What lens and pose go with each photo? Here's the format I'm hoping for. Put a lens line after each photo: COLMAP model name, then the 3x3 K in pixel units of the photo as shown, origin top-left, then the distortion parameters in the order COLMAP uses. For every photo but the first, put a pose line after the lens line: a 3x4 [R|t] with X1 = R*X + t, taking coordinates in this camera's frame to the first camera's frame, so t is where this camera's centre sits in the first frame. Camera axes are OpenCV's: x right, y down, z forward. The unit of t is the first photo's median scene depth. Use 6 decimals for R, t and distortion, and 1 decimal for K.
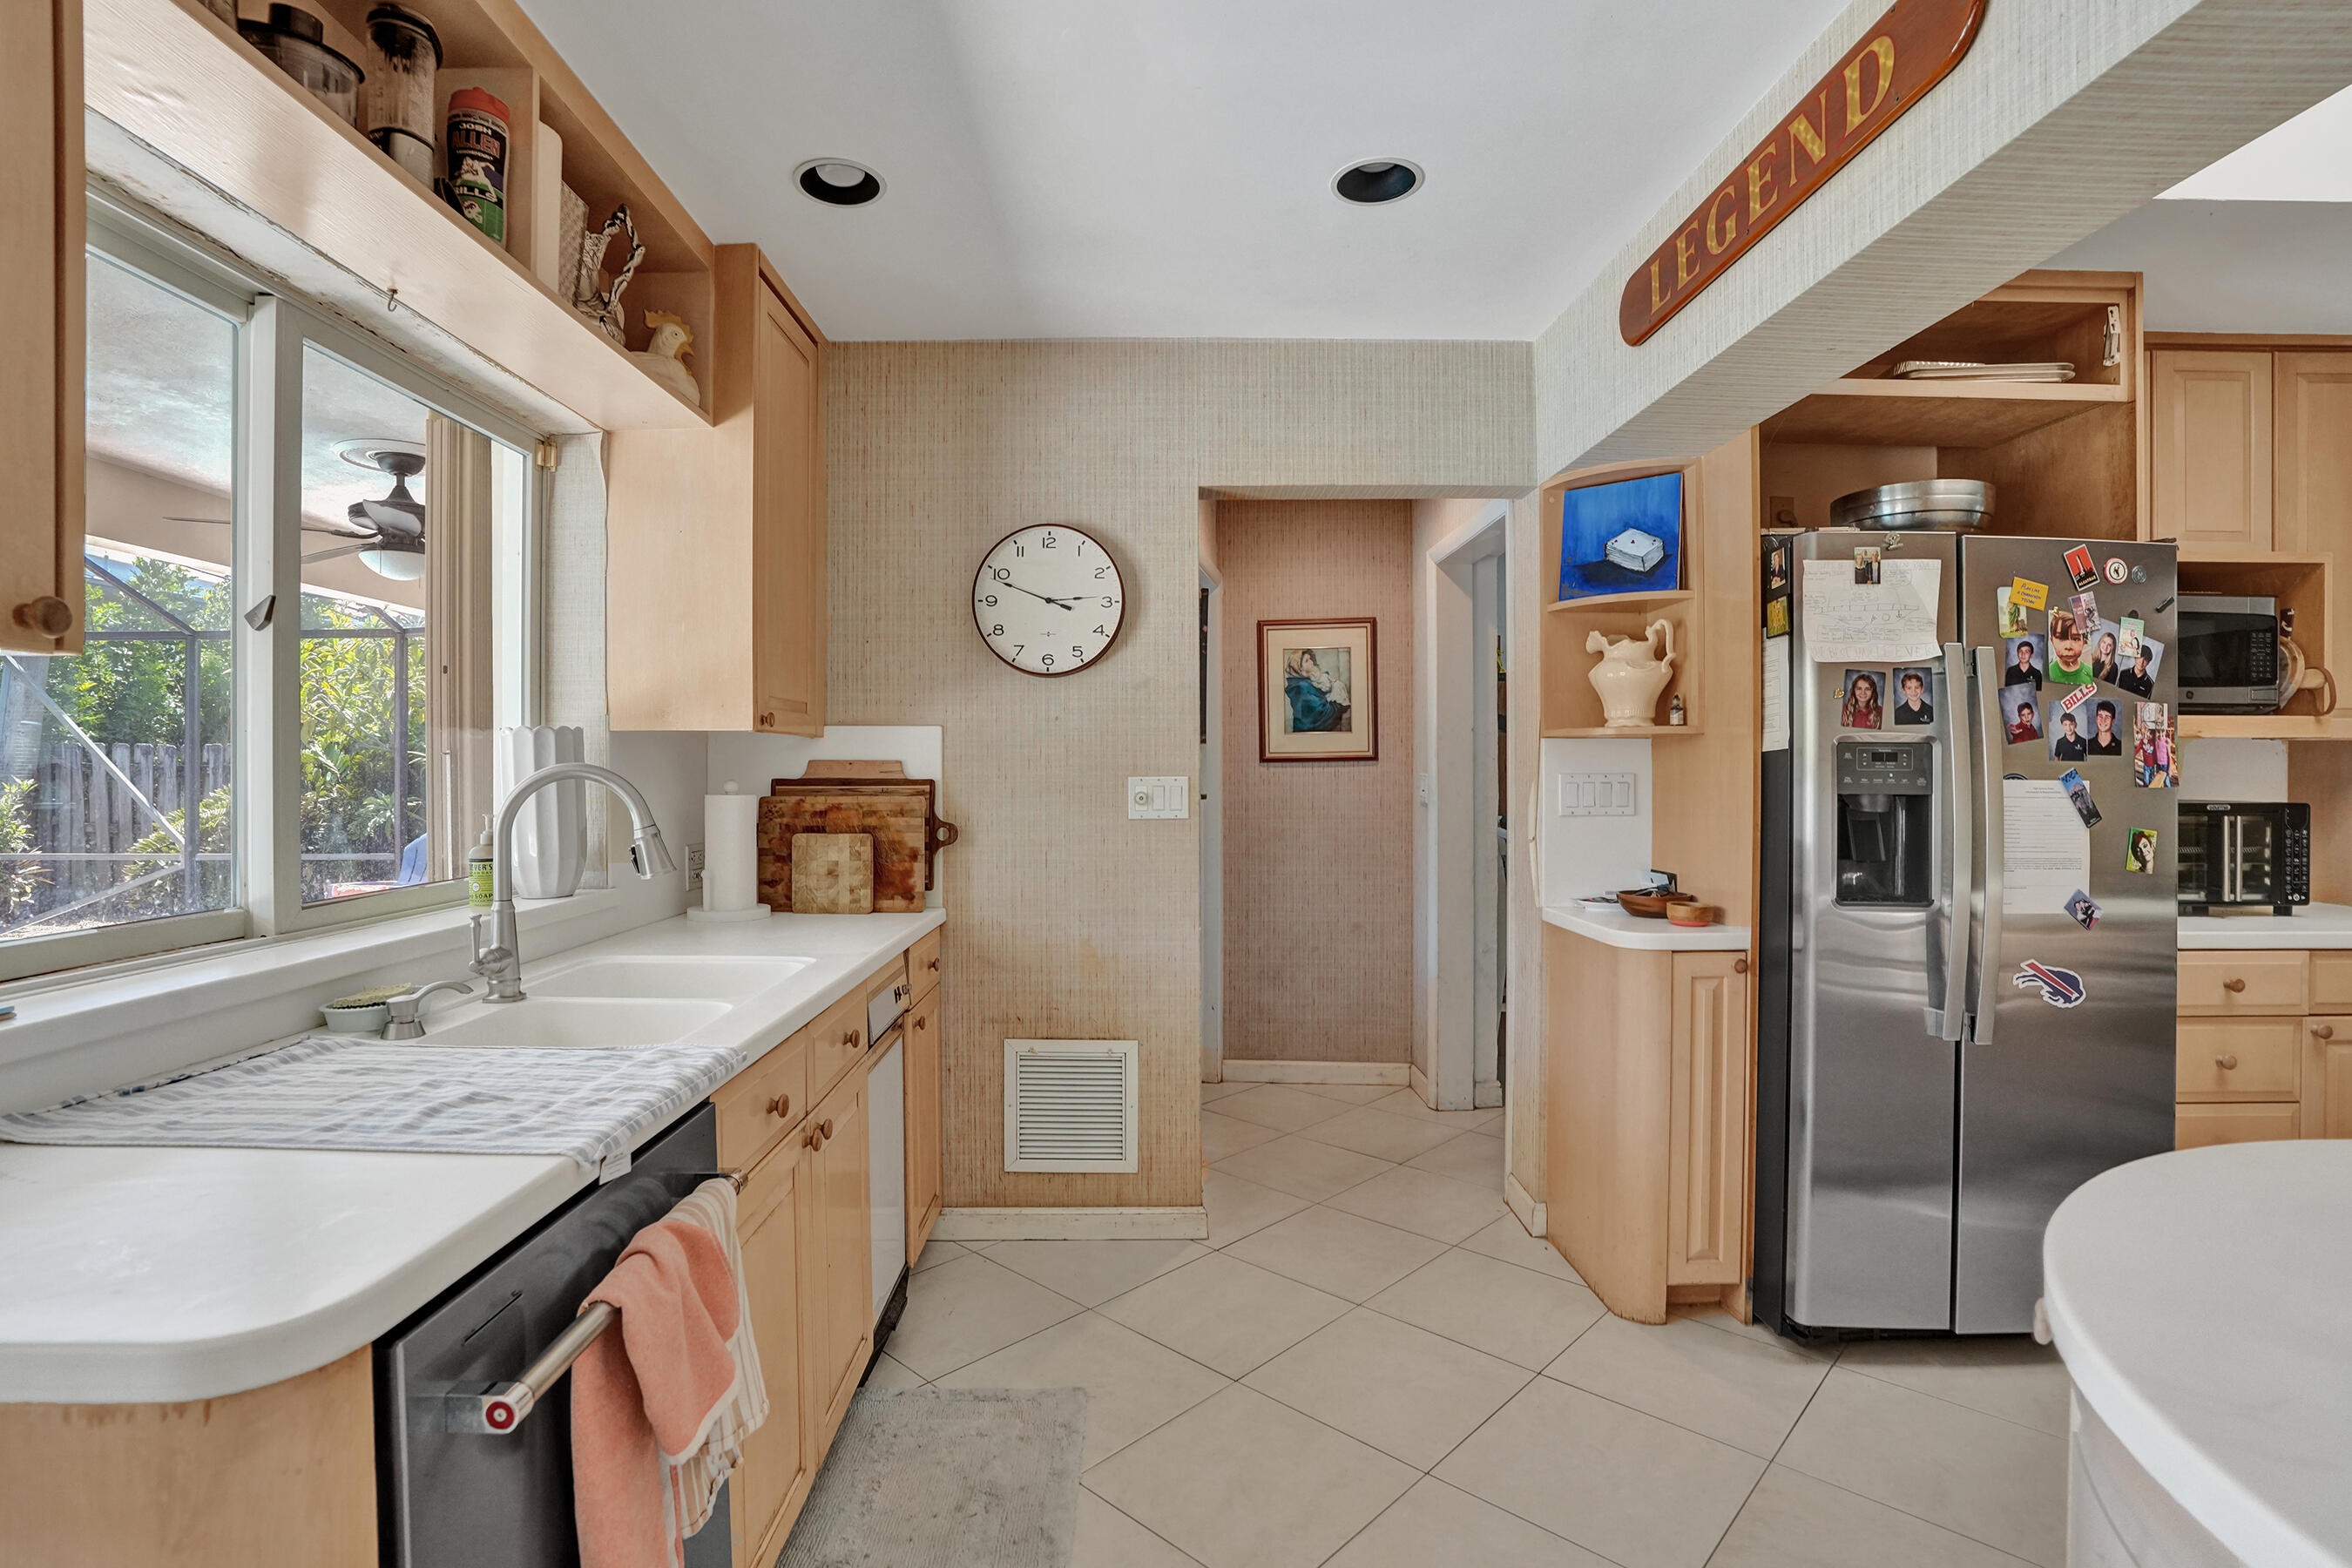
lens RADIAL K [[1093.8, 0, 1171.4], [0, 1093.8, 780.3], [0, 0, 1]] dist [-0.067827, 0.026788]
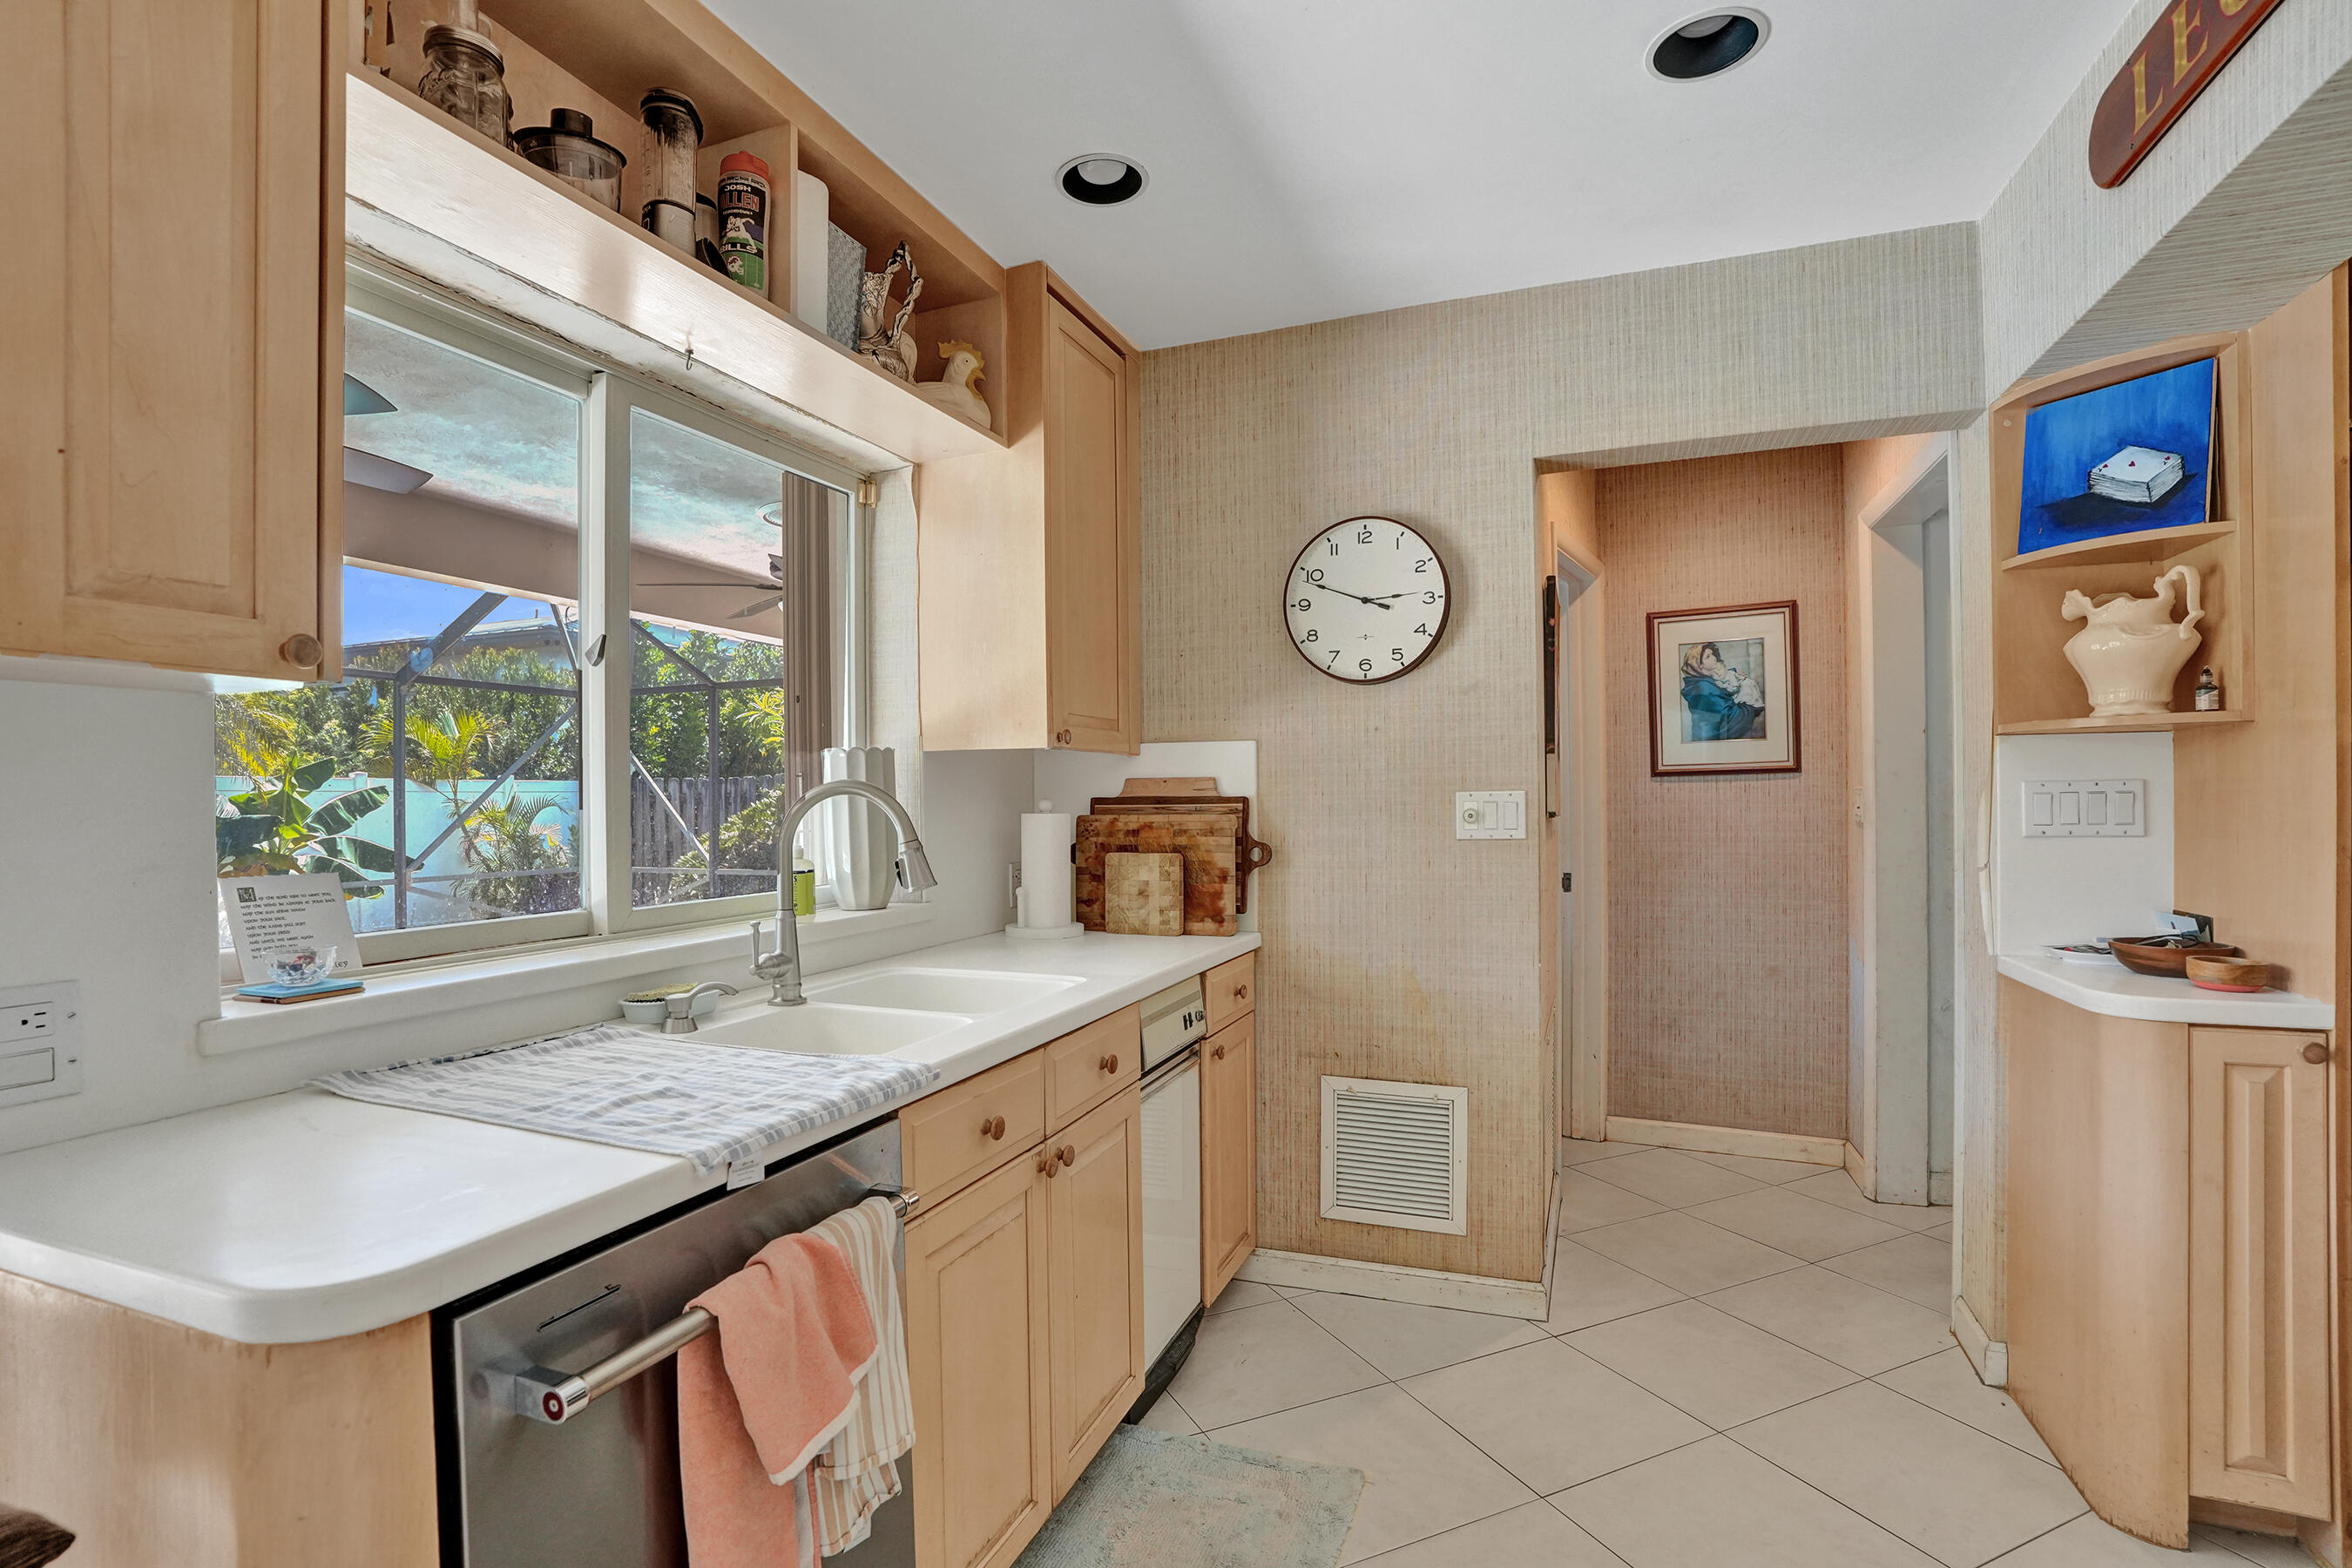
lens RADIAL K [[1122.0, 0, 1176.9], [0, 1122.0, 807.1], [0, 0, 1]] dist [-0.067829, 0.027860]
pose [[0.929096, -0.006346, -0.369784, 0.105090], [0.006919, 0.999976, 0.000224, 0.009184], [0.369774, -0.002767, 0.929118, 0.083389]]
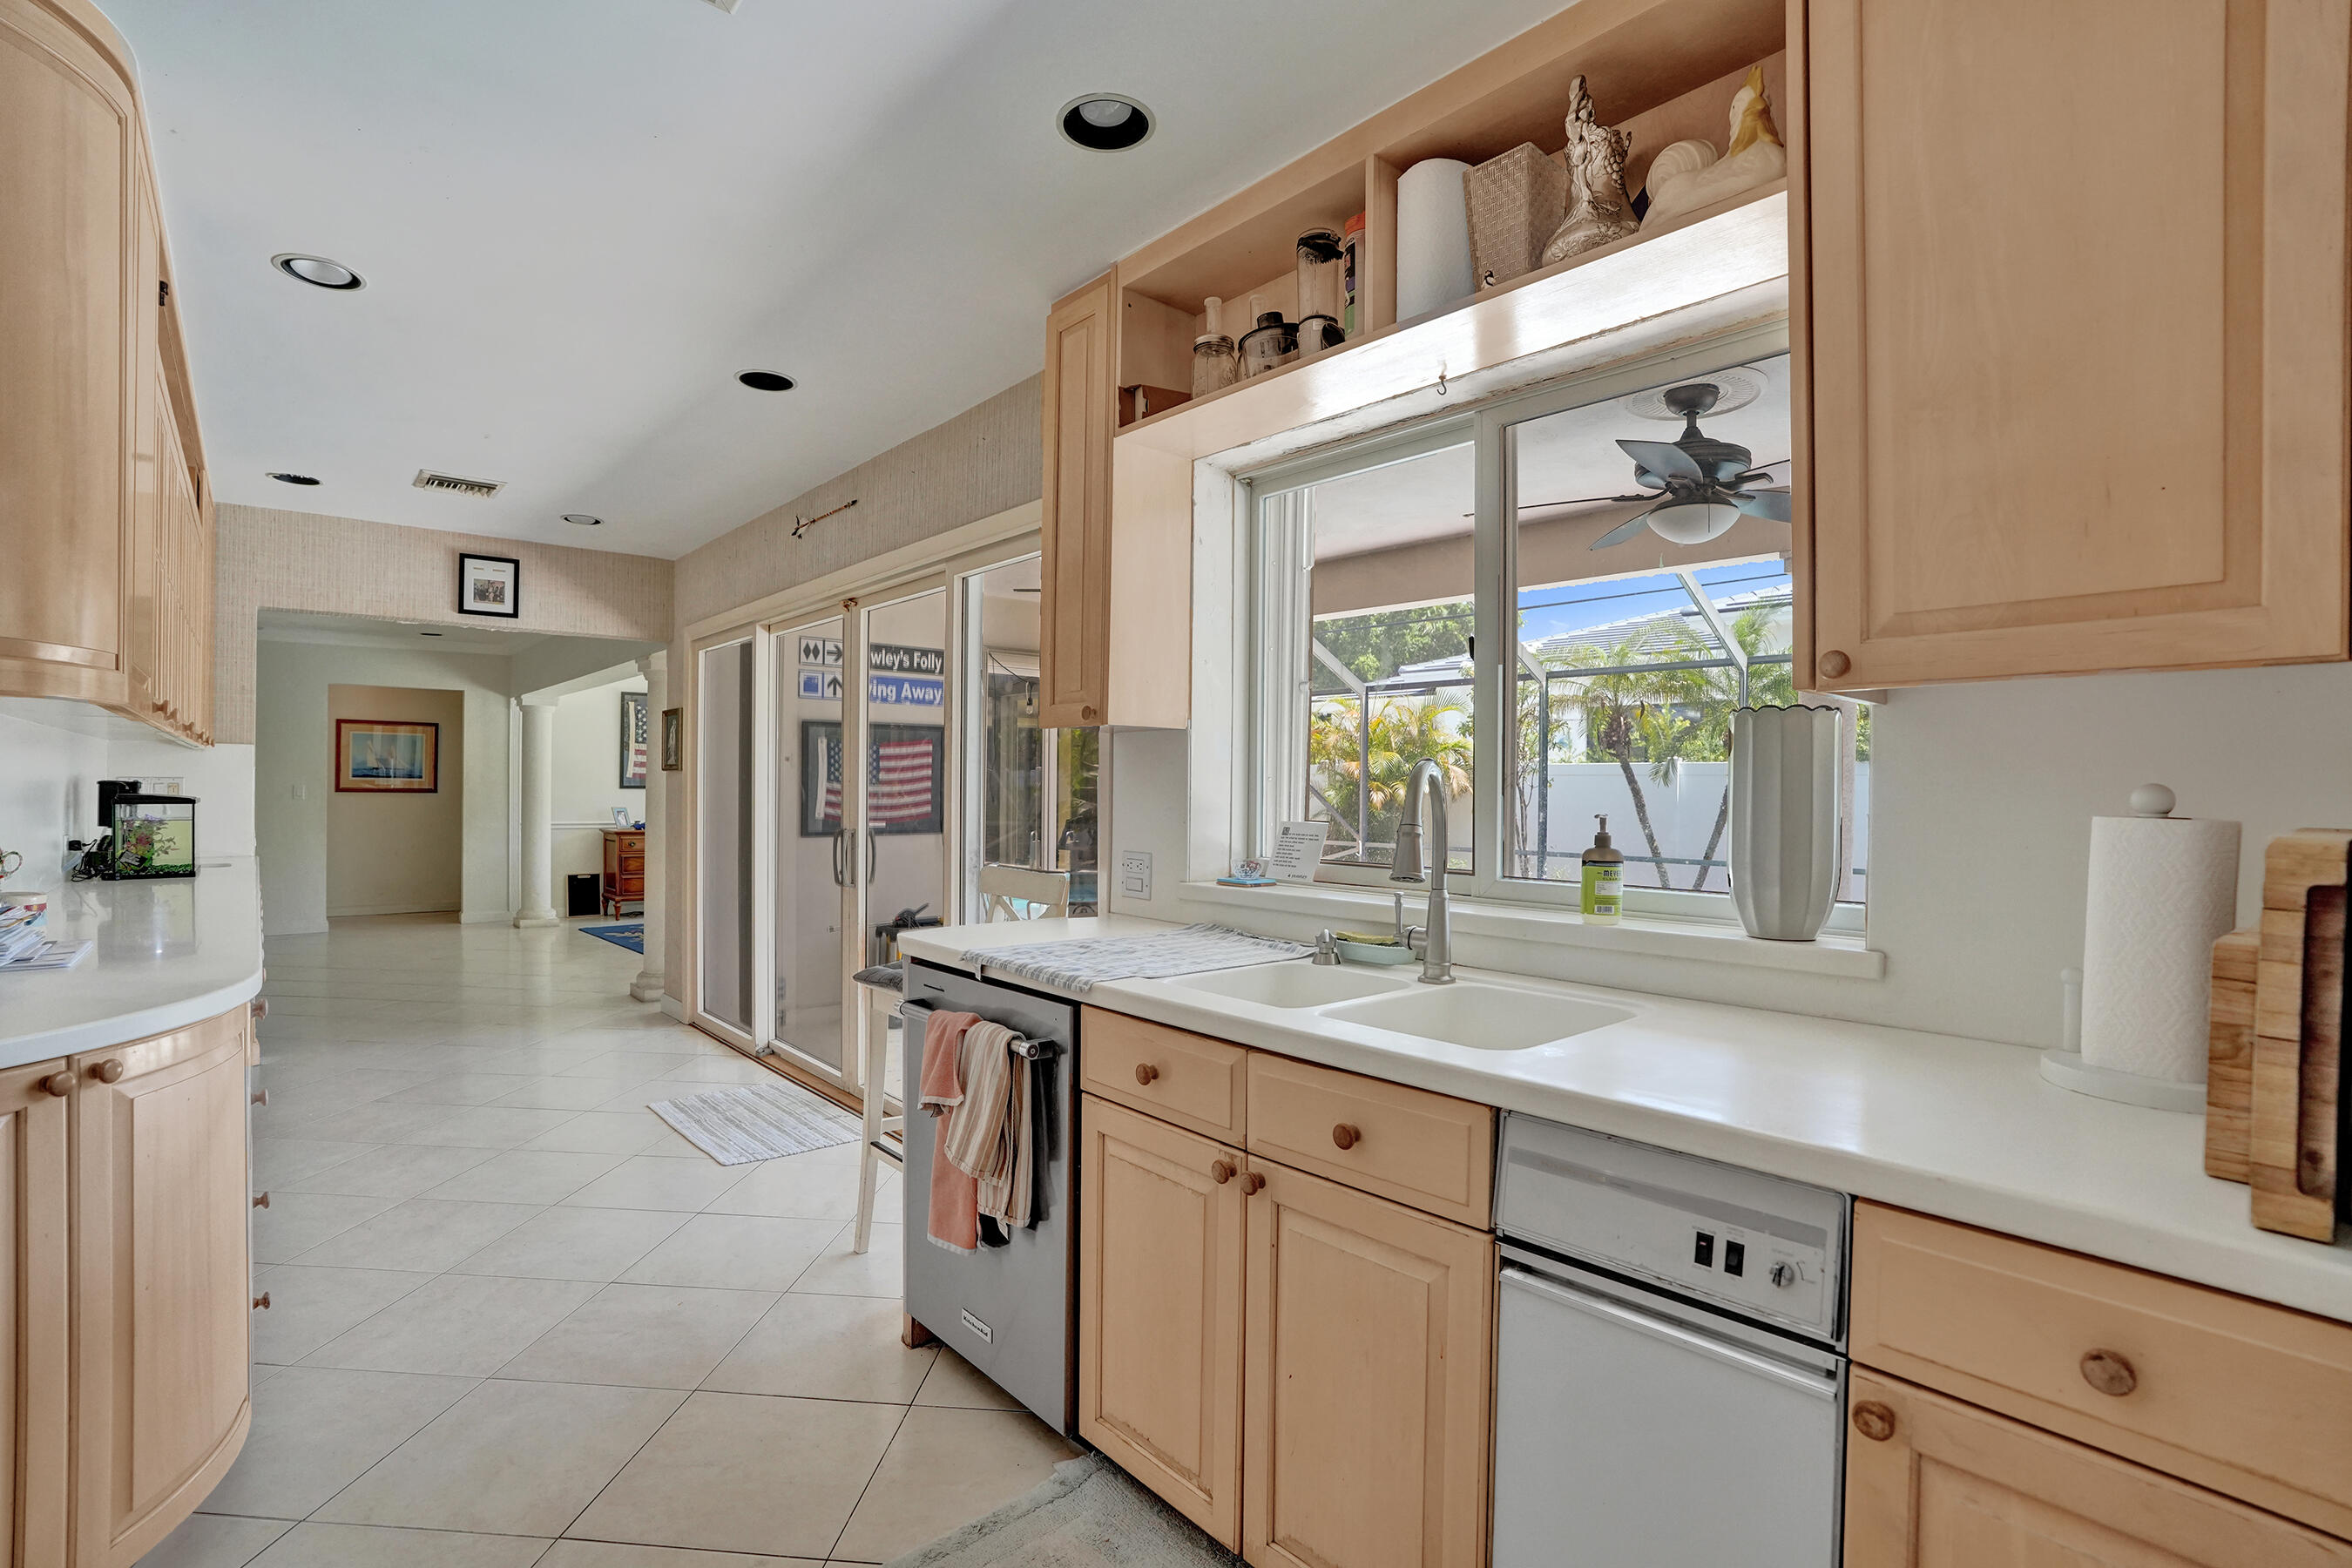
lens RADIAL K [[1105.2, 0, 1167.4], [0, 1105.2, 787.2], [0, 0, 1]] dist [-0.072732, 0.029352]
pose [[-0.767301, -0.002516, -0.641282, 0.217499], [-0.012115, 0.999871, 0.010573, 0.001985], [0.641173, 0.015882, -0.767232, 1.196323]]
